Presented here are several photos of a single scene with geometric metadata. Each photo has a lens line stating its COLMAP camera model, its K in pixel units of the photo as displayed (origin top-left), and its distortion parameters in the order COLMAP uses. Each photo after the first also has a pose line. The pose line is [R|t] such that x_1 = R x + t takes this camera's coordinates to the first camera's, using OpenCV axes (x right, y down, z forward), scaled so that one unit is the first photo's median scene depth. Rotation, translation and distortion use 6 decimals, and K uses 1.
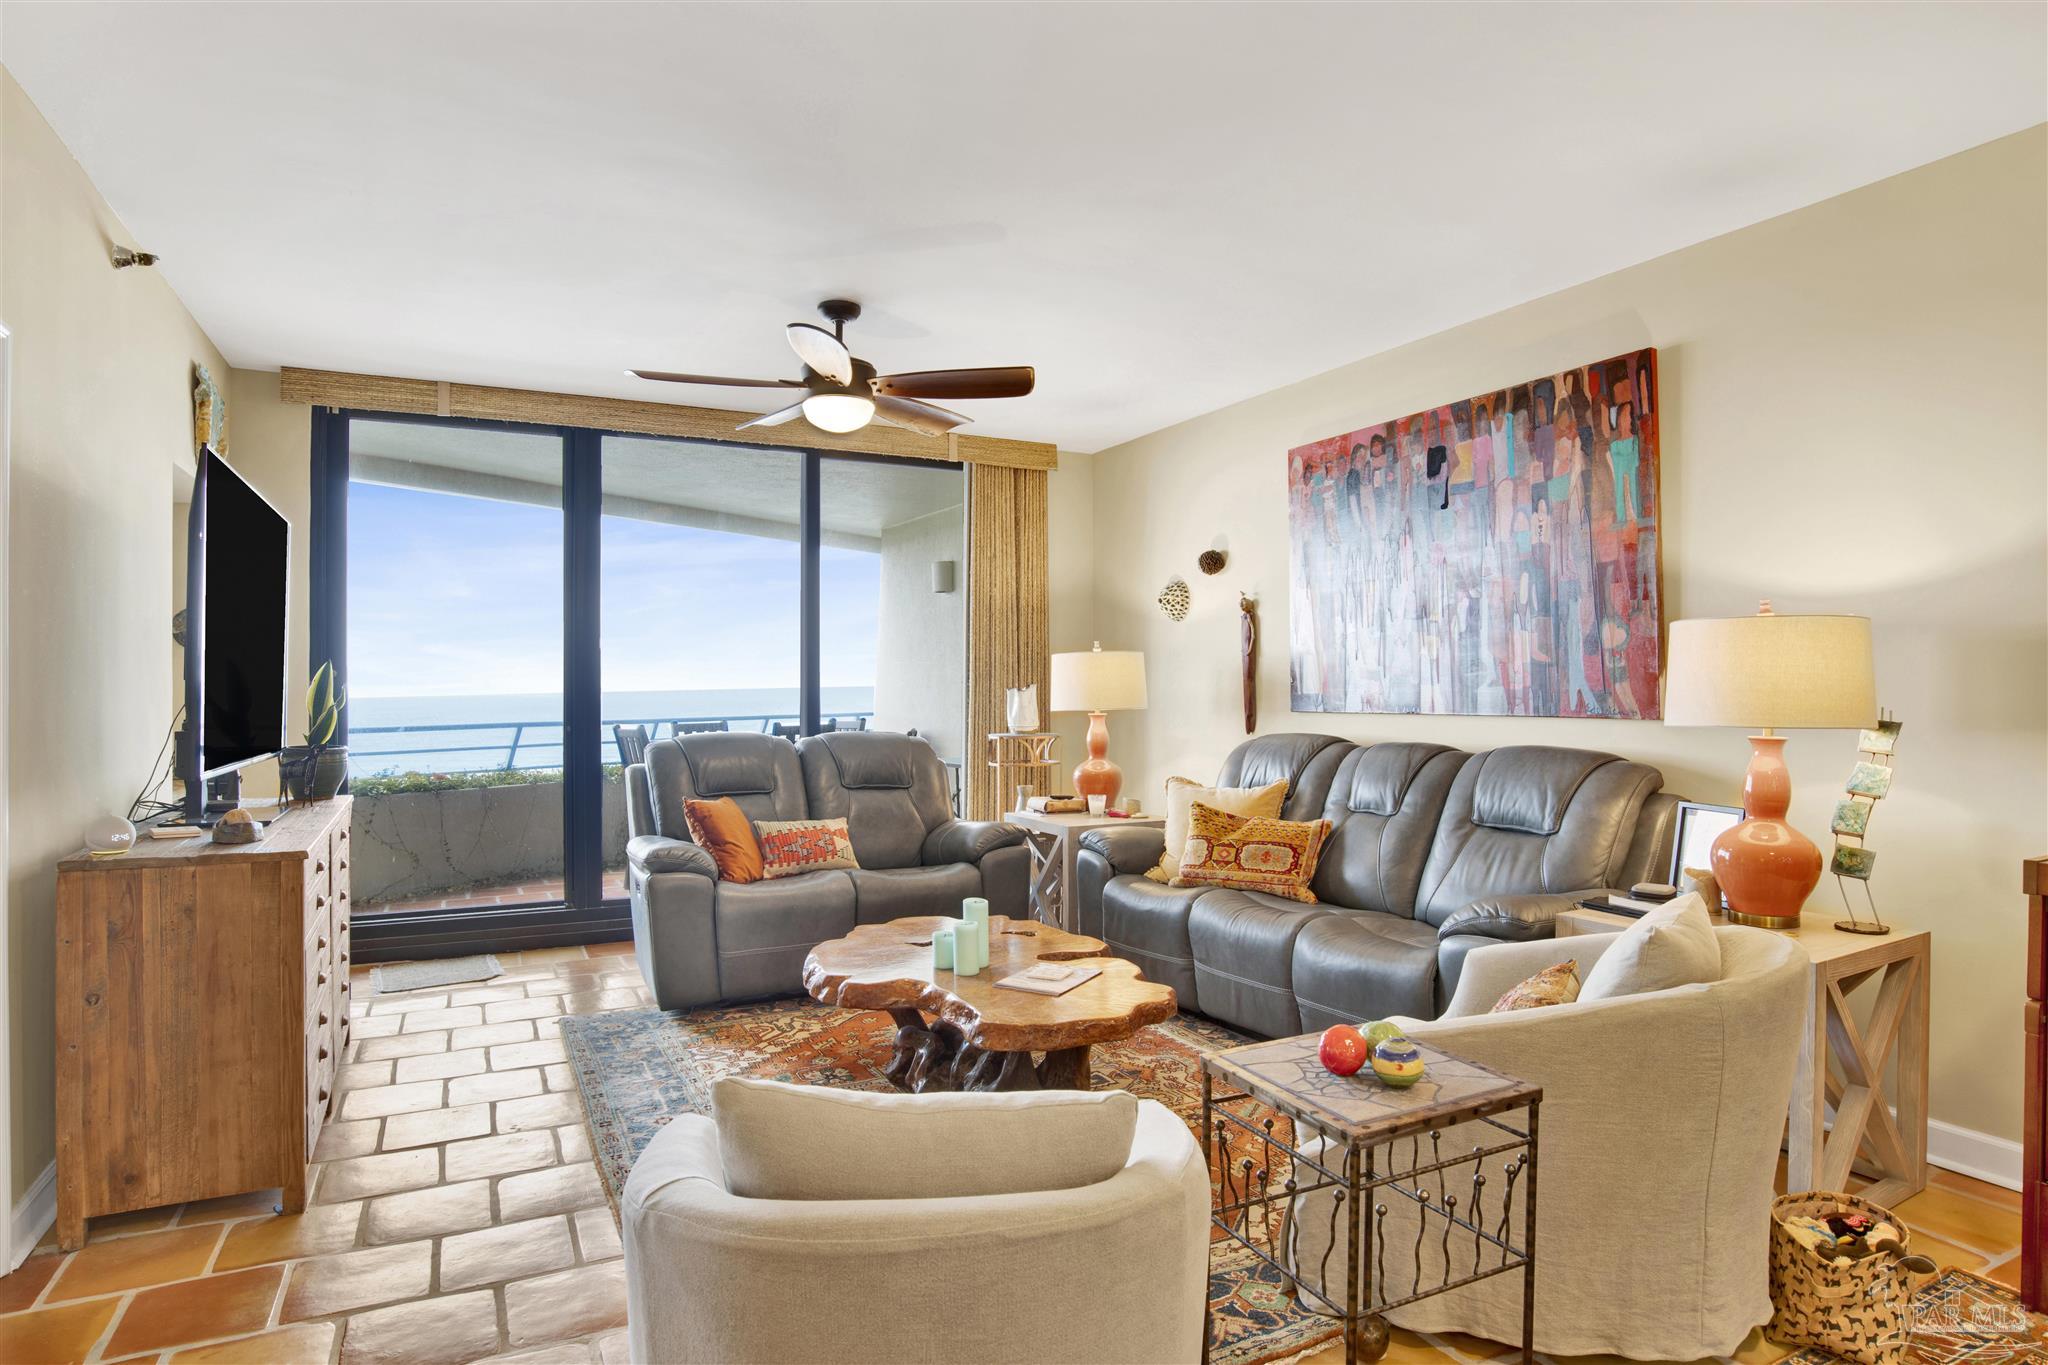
lens RADIAL K [[1119.3, 0, 1028.6], [0, 1119.3, 661.1], [0, 0, 1]] dist [-0.069126, 0.018320]
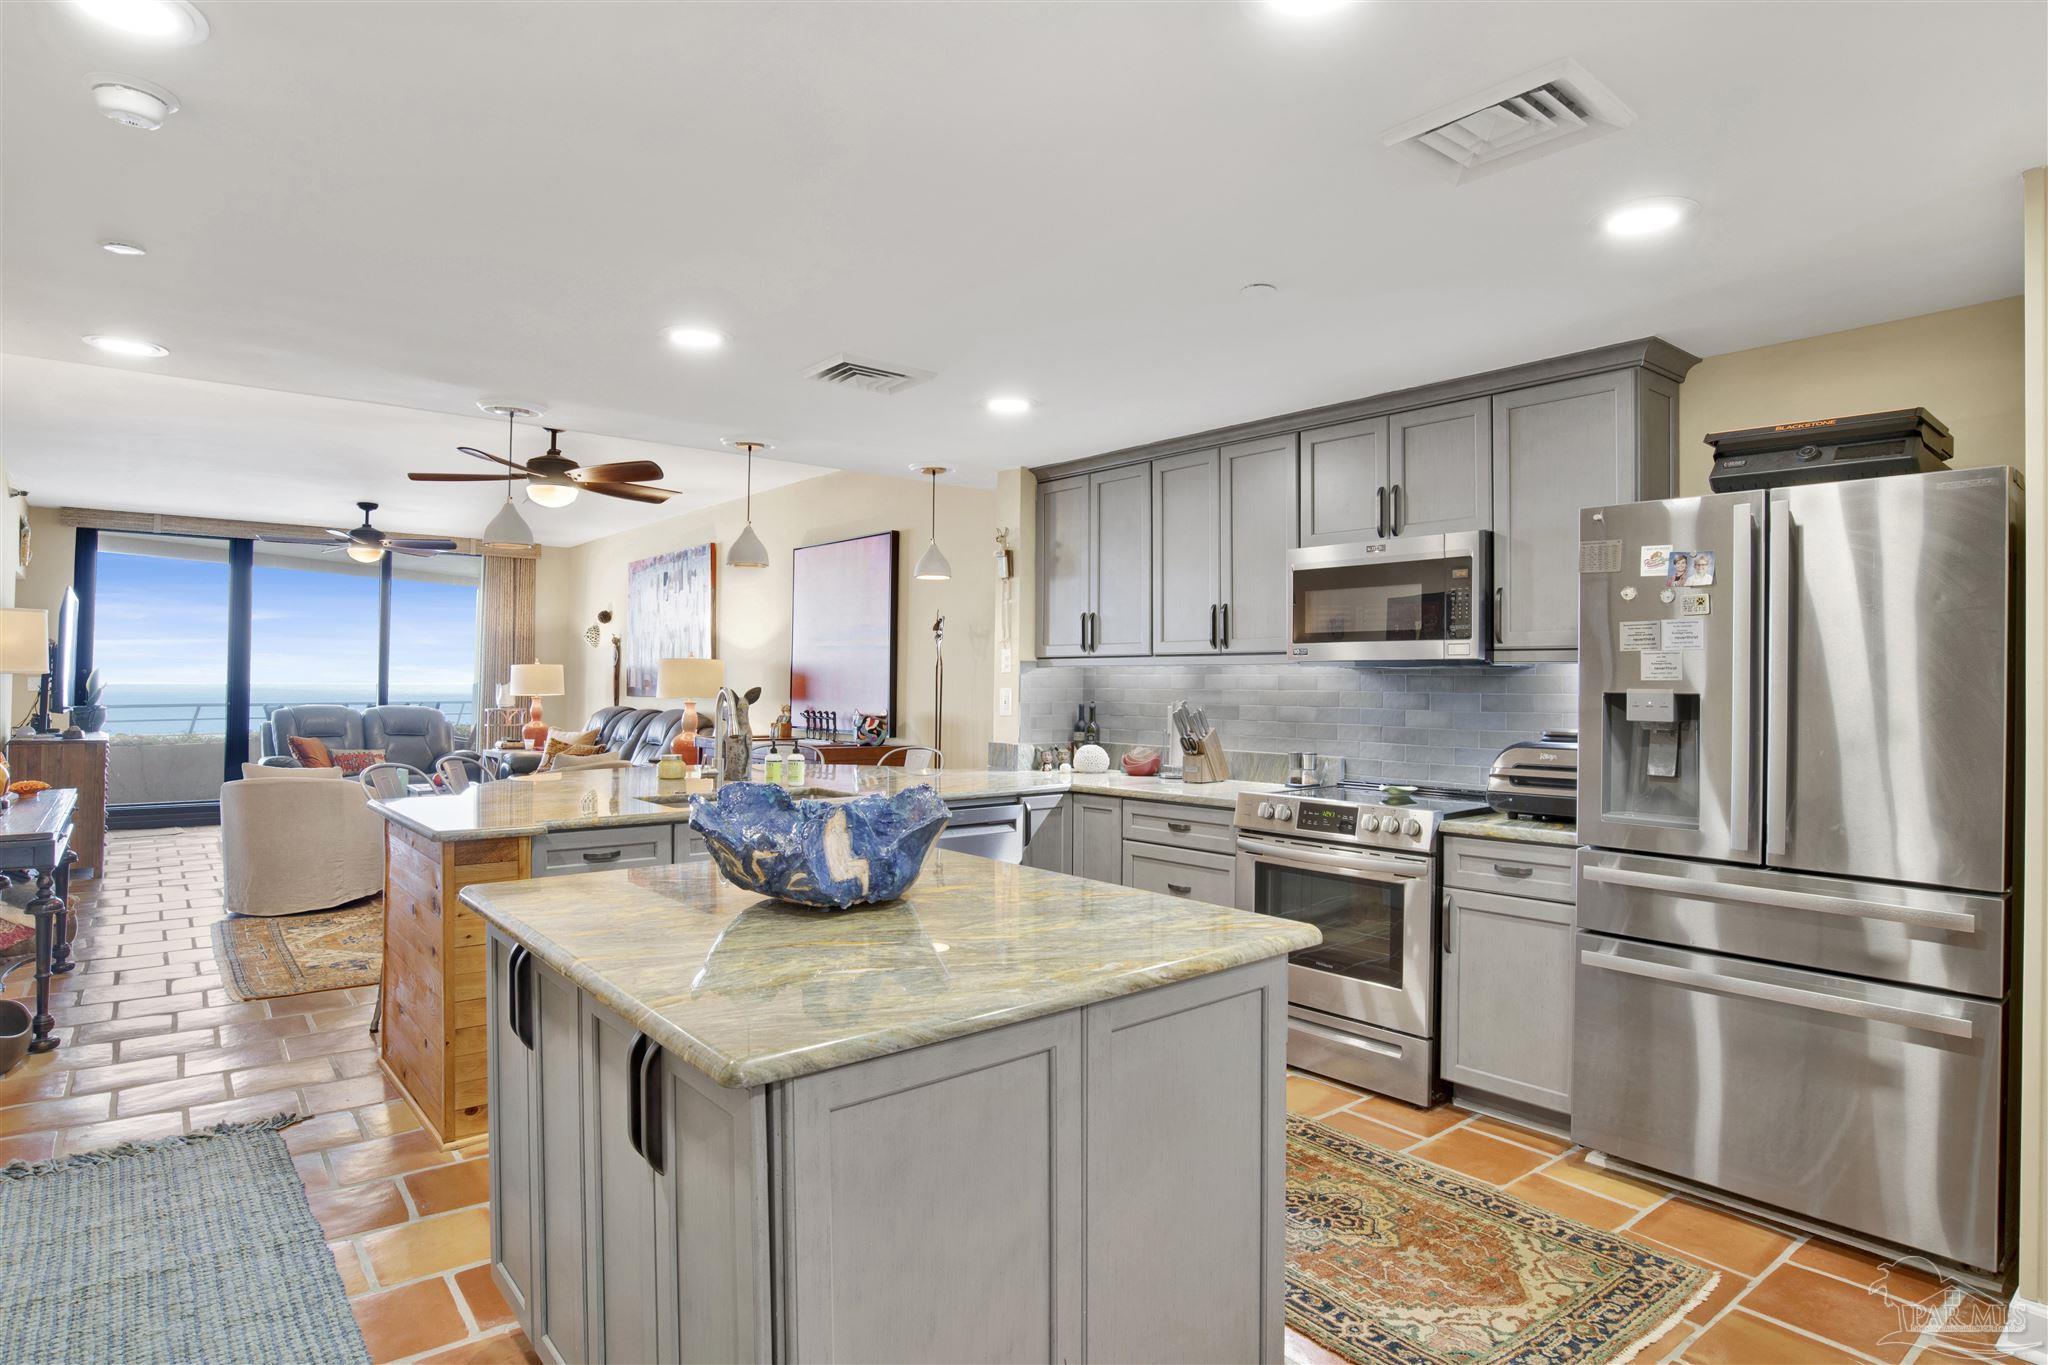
lens RADIAL K [[1119.3, 0, 1025.0], [0, 1119.3, 664.2], [0, 0, 1]] dist [-0.069126, 0.018320]
pose [[0.976462, 0.012114, 0.215349, 0.612027], [-0.012467, 0.999922, 0.000280, -0.025646], [-0.215328, -0.002959, 0.976537, -1.310762]]
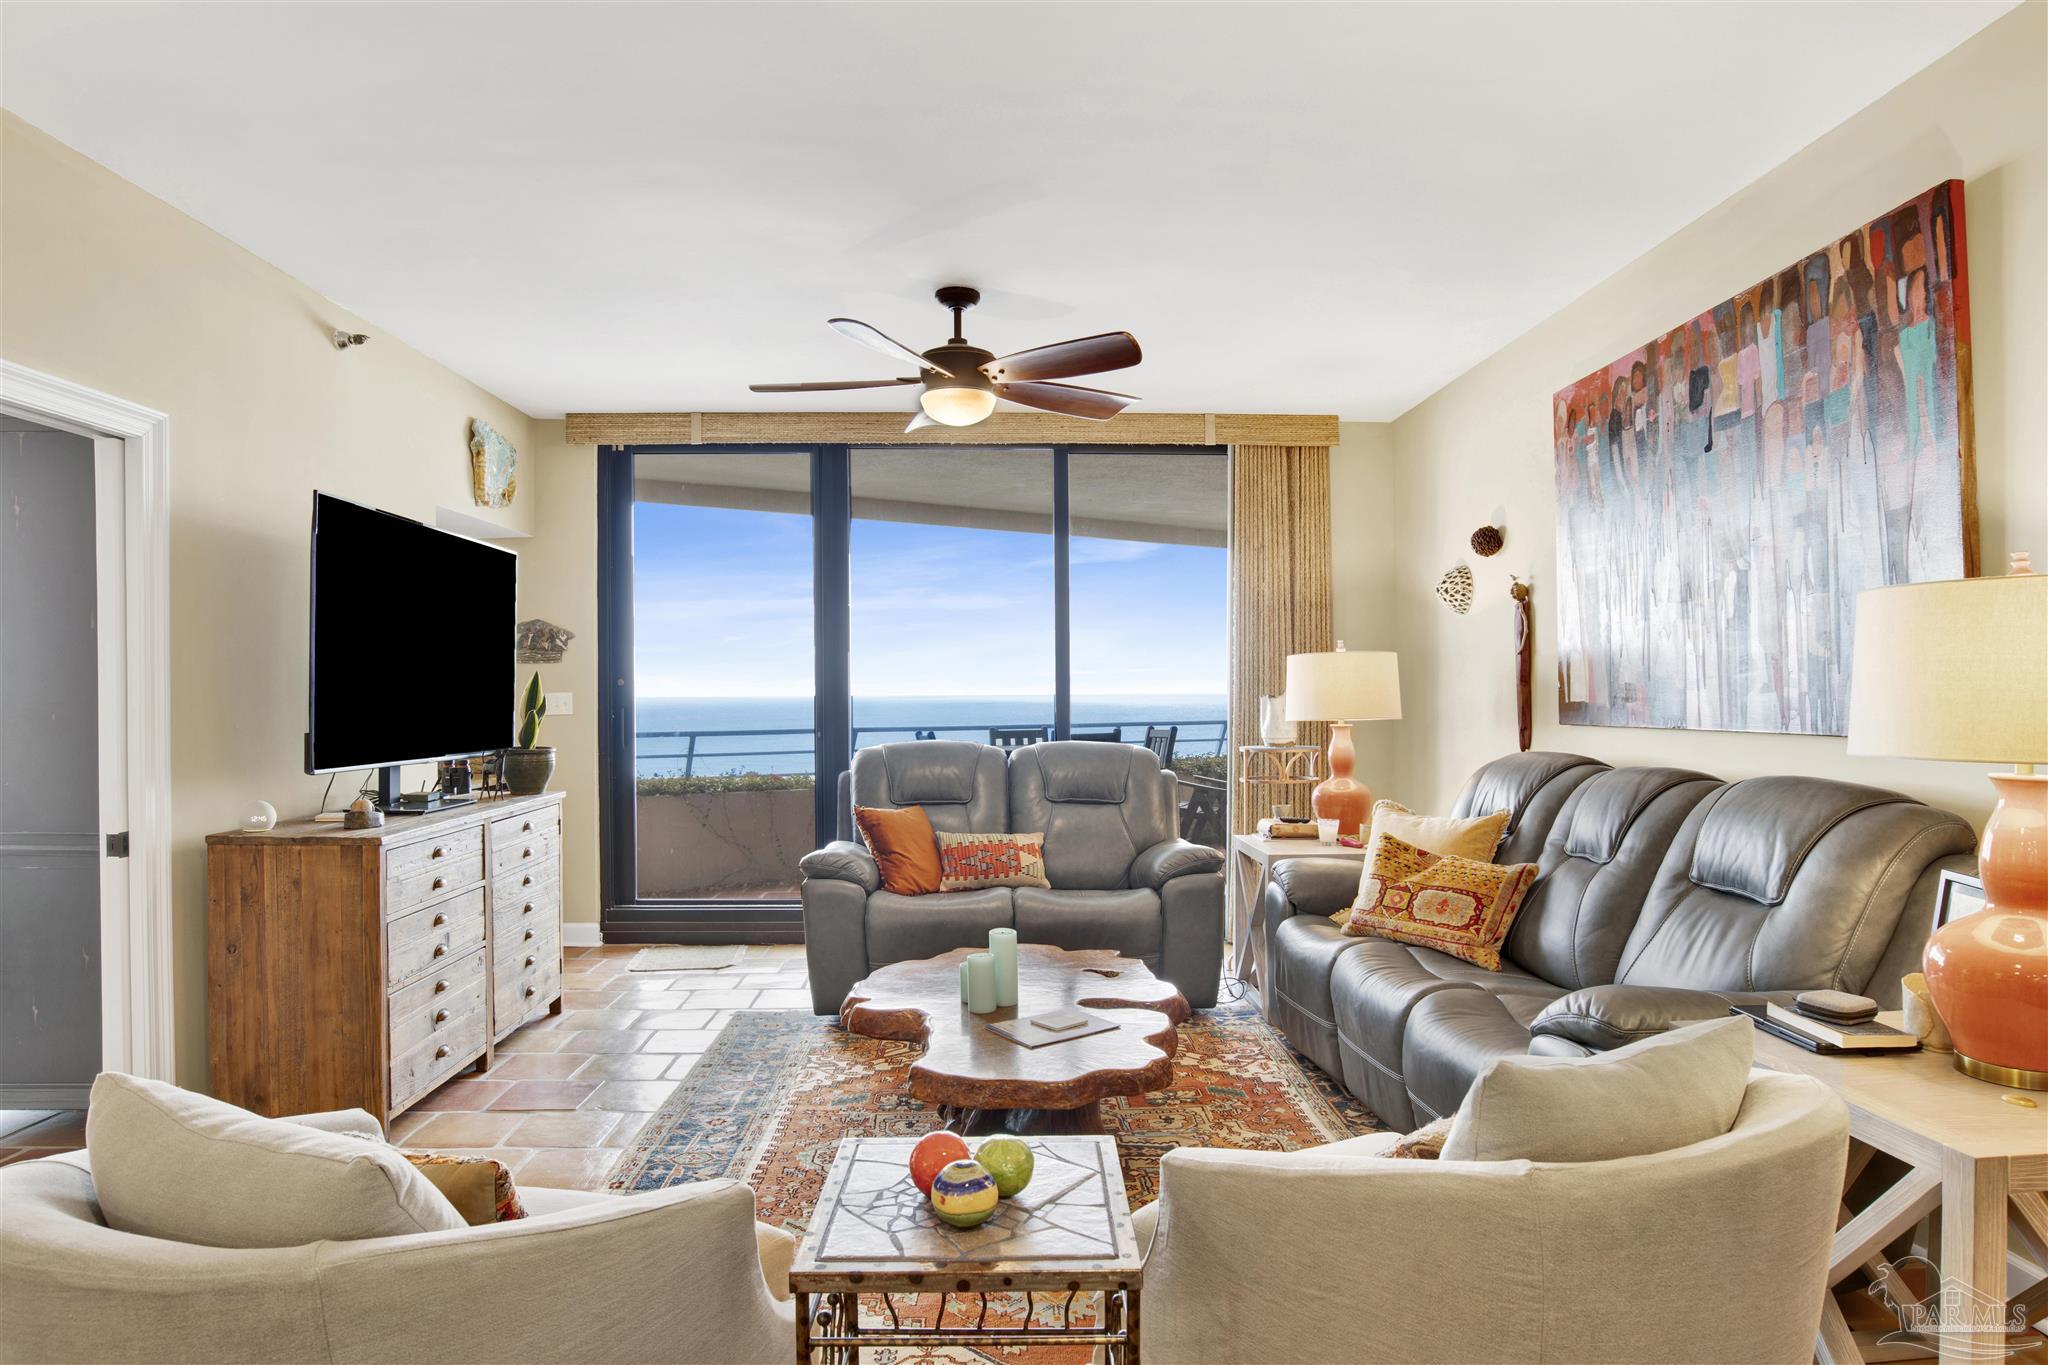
lens RADIAL K [[1162.3, 0, 1036.1], [0, 1162.3, 677.2], [0, 0, 1]] dist [-0.071512, 0.017739]
pose [[0.905059, -0.007393, -0.425221, 0.299647], [0.011069, 0.999920, 0.006176, 0.003077], [0.425141, -0.010296, 0.905068, 0.131669]]
